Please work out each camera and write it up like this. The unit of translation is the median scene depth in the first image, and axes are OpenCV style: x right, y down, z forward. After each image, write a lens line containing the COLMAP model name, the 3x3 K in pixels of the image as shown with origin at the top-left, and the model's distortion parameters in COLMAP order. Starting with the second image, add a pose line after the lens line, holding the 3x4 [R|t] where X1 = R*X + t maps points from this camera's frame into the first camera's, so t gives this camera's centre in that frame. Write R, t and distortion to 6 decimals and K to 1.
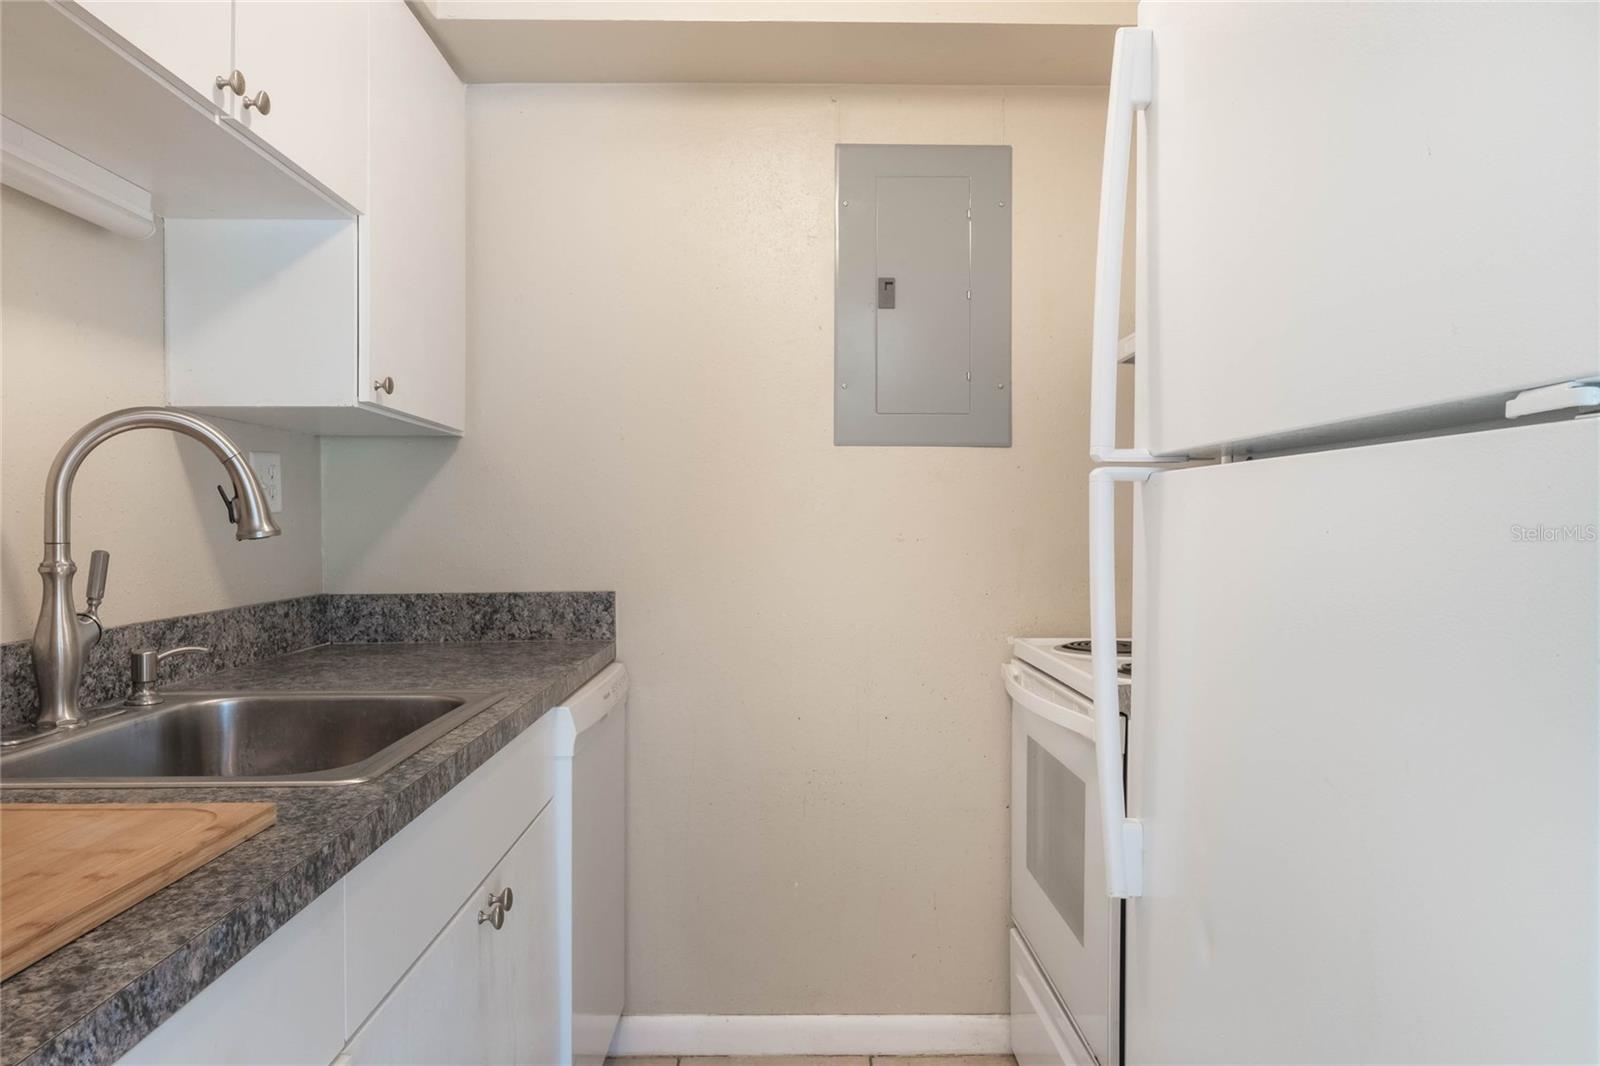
lens RADIAL K [[1072.1, 0, 800.8], [0, 1072.1, 538.8], [0, 0, 1]] dist [-0.004157, -0.000084]
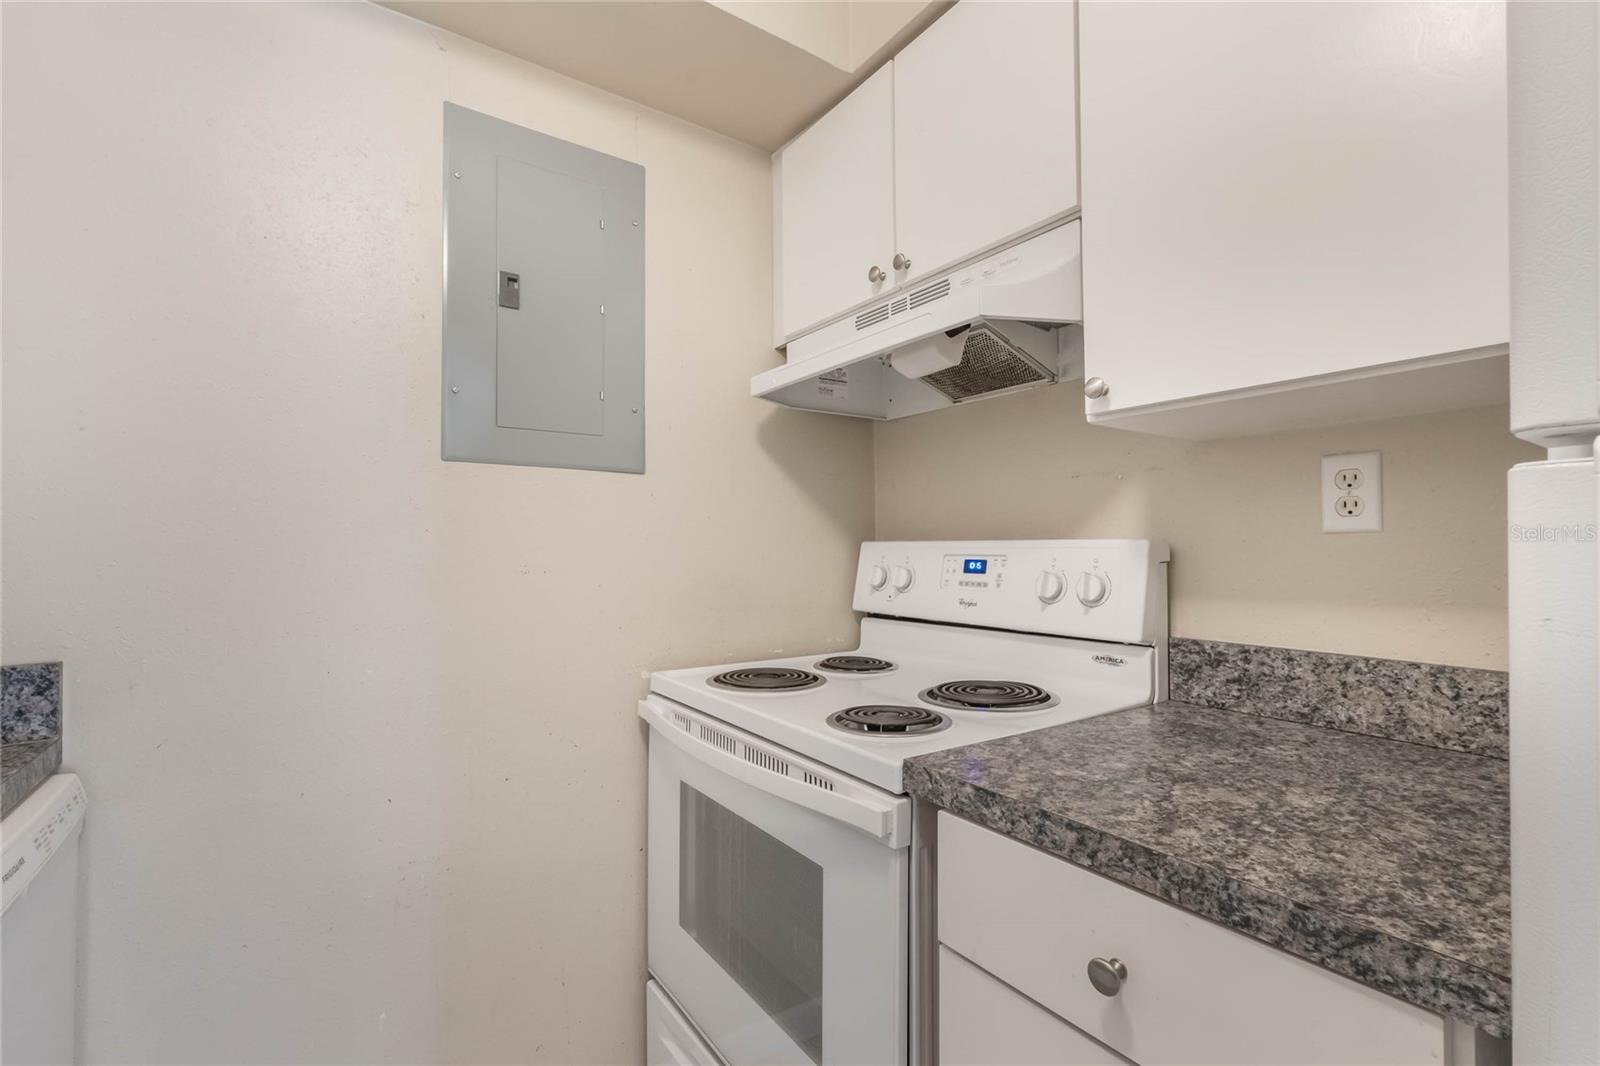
lens RADIAL K [[712.5, 0, 806.9], [0, 712.5, 534.1], [0, 0, 1]] dist [0.003507, 0.001145]
pose [[0.826185, 0.008148, 0.563340, -0.045868], [0.005237, 0.999741, -0.022142, -0.016341], [-0.563375, 0.021244, 0.825928, 0.388897]]
